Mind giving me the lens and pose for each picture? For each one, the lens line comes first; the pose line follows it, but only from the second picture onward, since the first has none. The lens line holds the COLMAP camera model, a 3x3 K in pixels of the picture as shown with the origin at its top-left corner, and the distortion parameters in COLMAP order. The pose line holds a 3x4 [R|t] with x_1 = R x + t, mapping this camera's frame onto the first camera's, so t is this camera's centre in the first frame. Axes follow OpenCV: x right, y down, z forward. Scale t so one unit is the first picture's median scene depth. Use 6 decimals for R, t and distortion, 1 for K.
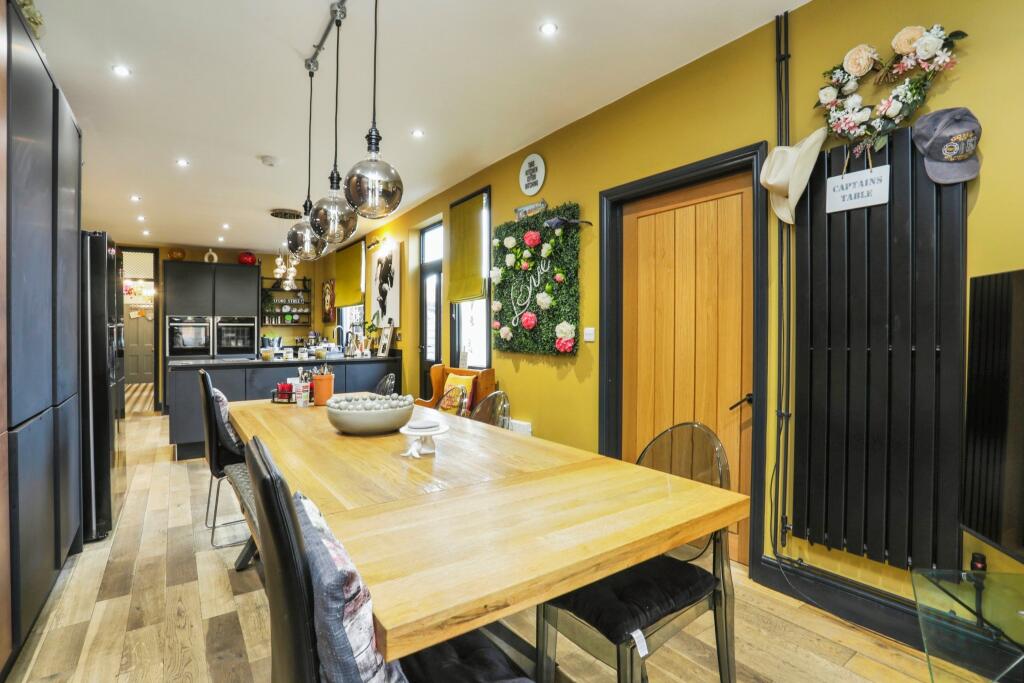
lens RADIAL K [[502.1, 0, 513.3], [0, 502.1, 335.5], [0, 0, 1]] dist [-0.082961, 0.037107]
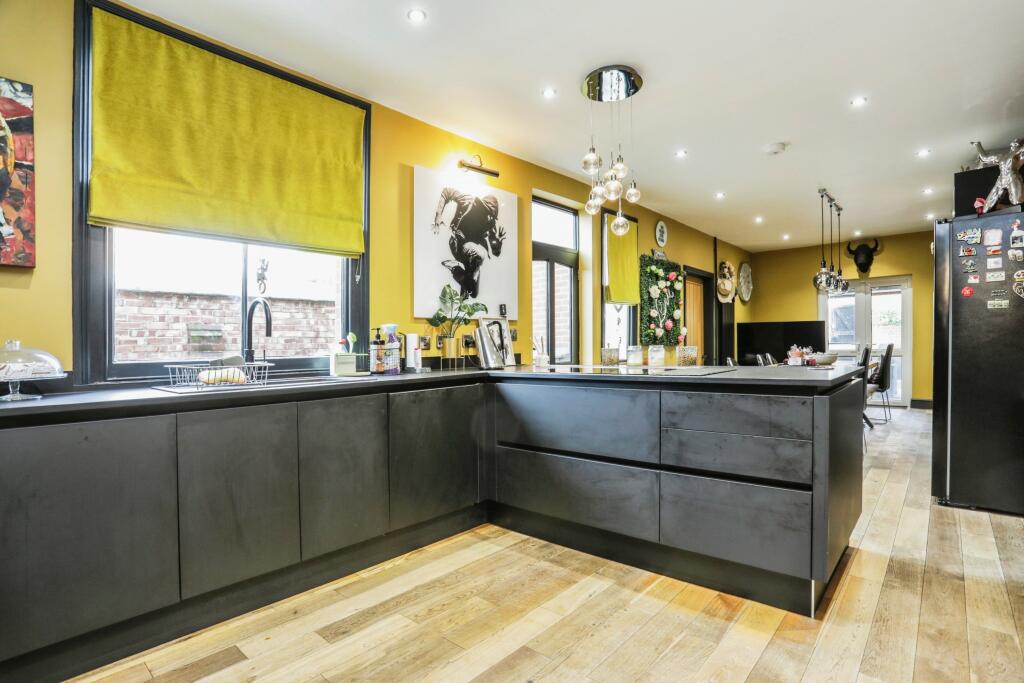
lens RADIAL K [[501.5, 0, 511.3], [0, 501.5, 371.1], [0, 0, 1]] dist [-0.062831, 0.028371]
pose [[-0.234679, -0.034142, 0.971473, -1.320055], [0.027536, 0.998748, 0.041752, 0.034732], [-0.971683, 0.036549, -0.233445, 1.732652]]
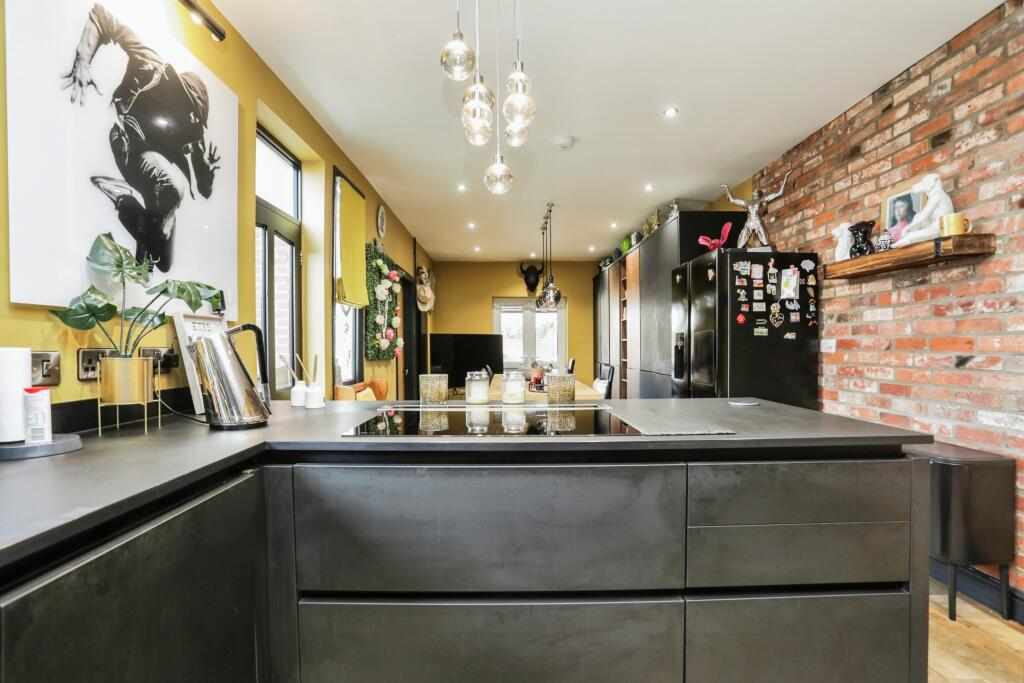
lens RADIAL K [[501.5, 0, 511.3], [0, 501.5, 371.1], [0, 0, 1]] dist [-0.062831, 0.028371]
pose [[-0.829602, -0.015624, 0.558136, -0.901404], [0.011462, 0.998921, 0.045000, 0.008716], [-0.558237, 0.043729, -0.828528, 1.769143]]
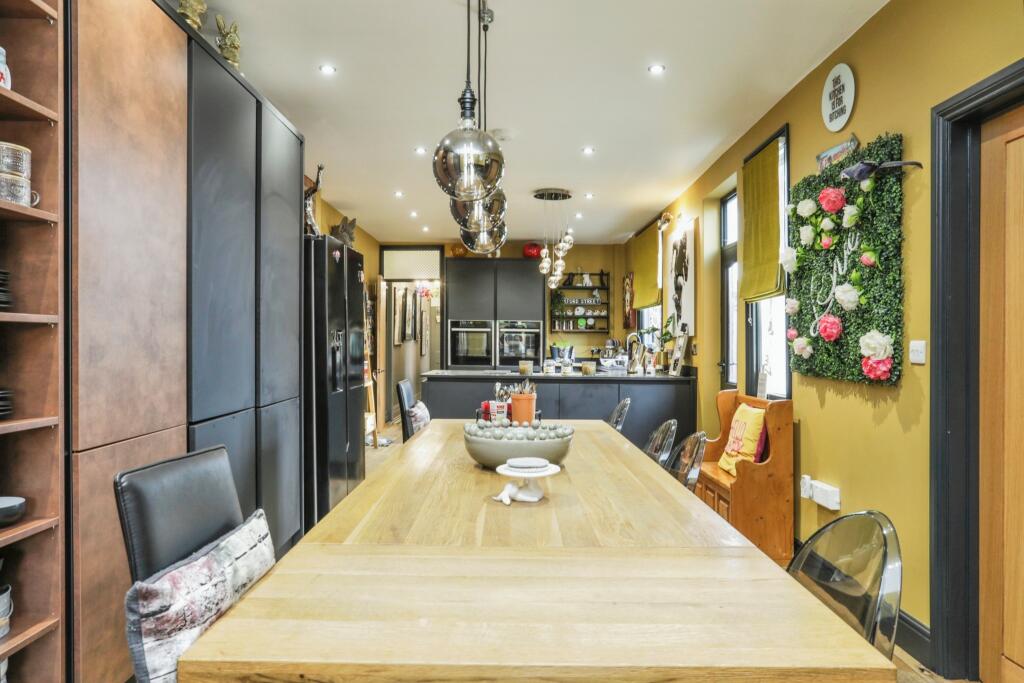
lens RADIAL K [[685.1, 0, 512.0], [0, 685.1, 341.5], [0, 0, 1]] dist [-0.025825, 0.004542]
pose [[0.822843, 0.016398, -0.568032, 0.176750], [-0.020683, 0.999785, -0.001100, -0.002887], [0.567892, 0.012654, 0.823006, 0.051926]]
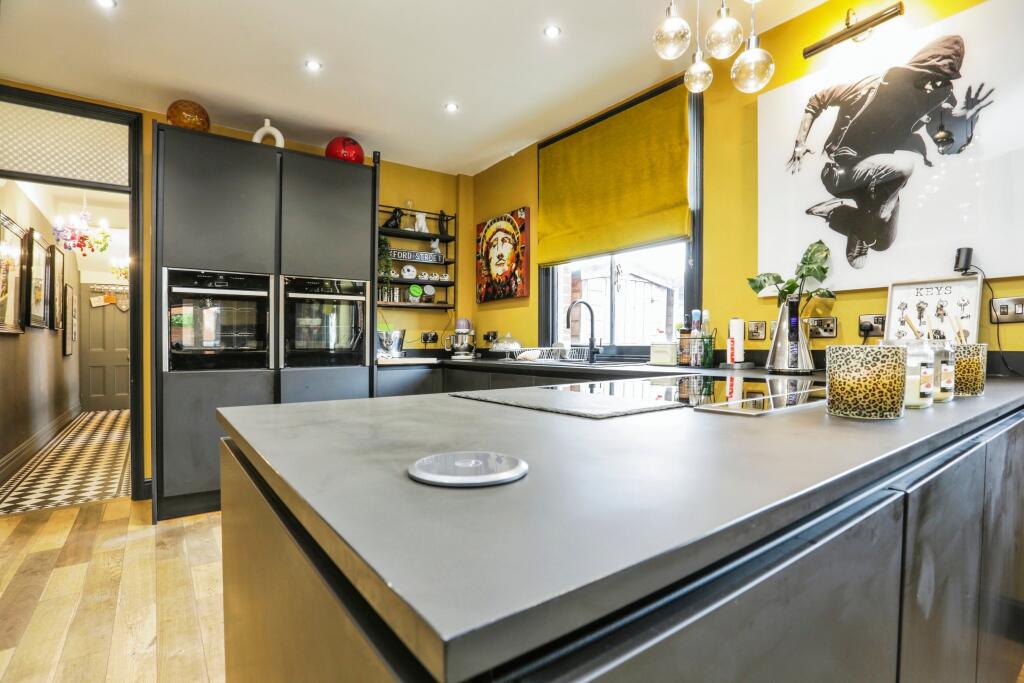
lens RADIAL K [[502.6, 0, 513.3], [0, 502.6, 352.7], [0, 0, 1]] dist [-0.083774, 0.034787]
pose [[0.999468, 0.003709, 0.032417, -0.804795], [-0.004166, 0.999893, 0.014056, 0.037944], [-0.032361, -0.014183, 0.999376, 1.085462]]
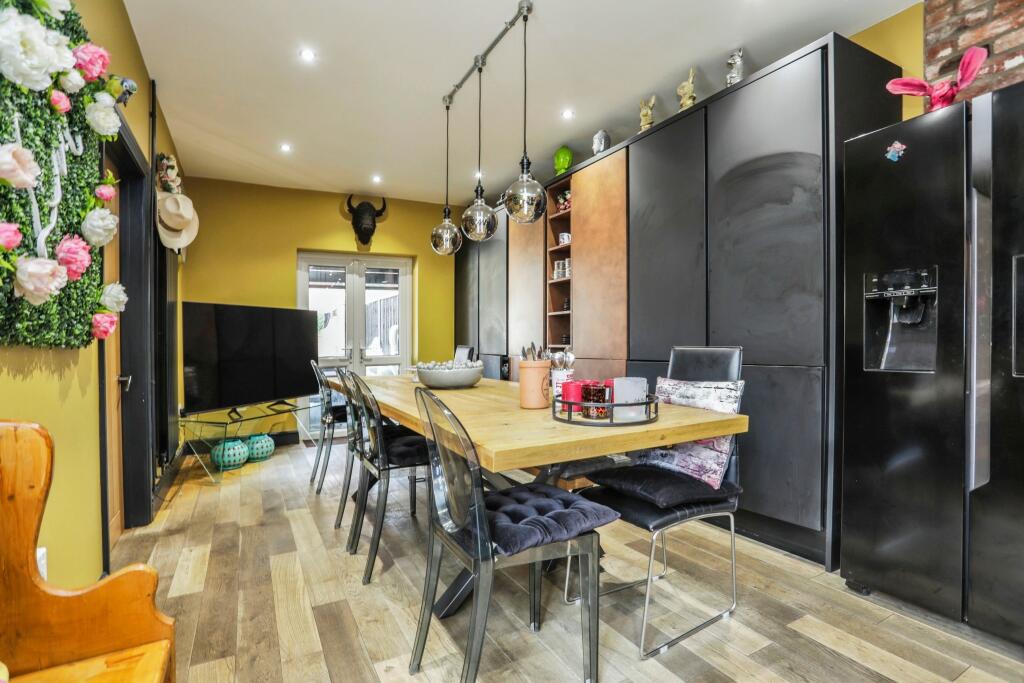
lens RADIAL K [[502.1, 0, 513.3], [0, 502.1, 335.5], [0, 0, 1]] dist [-0.082961, 0.037107]
pose [[-0.994087, 0.027257, 0.105108, -0.303888], [0.026295, 0.999599, -0.010531, 0.037110], [-0.105353, -0.007705, -0.994405, 1.211514]]
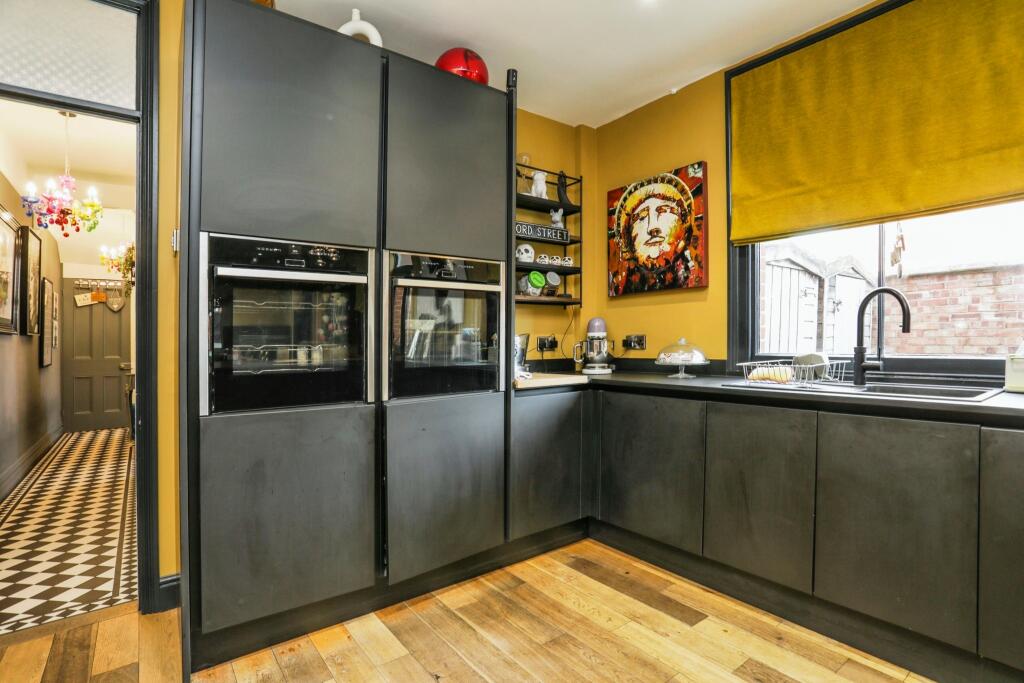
lens RADIAL K [[505.5, 0, 512.0], [0, 505.5, 341.5], [0, 0, 1]] dist [-0.083063, 0.033111]
pose [[0.998933, -0.004705, 0.045949, -1.049506], [0.004887, 0.999981, -0.003868, 0.019398], [-0.045930, 0.004089, 0.998936, 1.387263]]
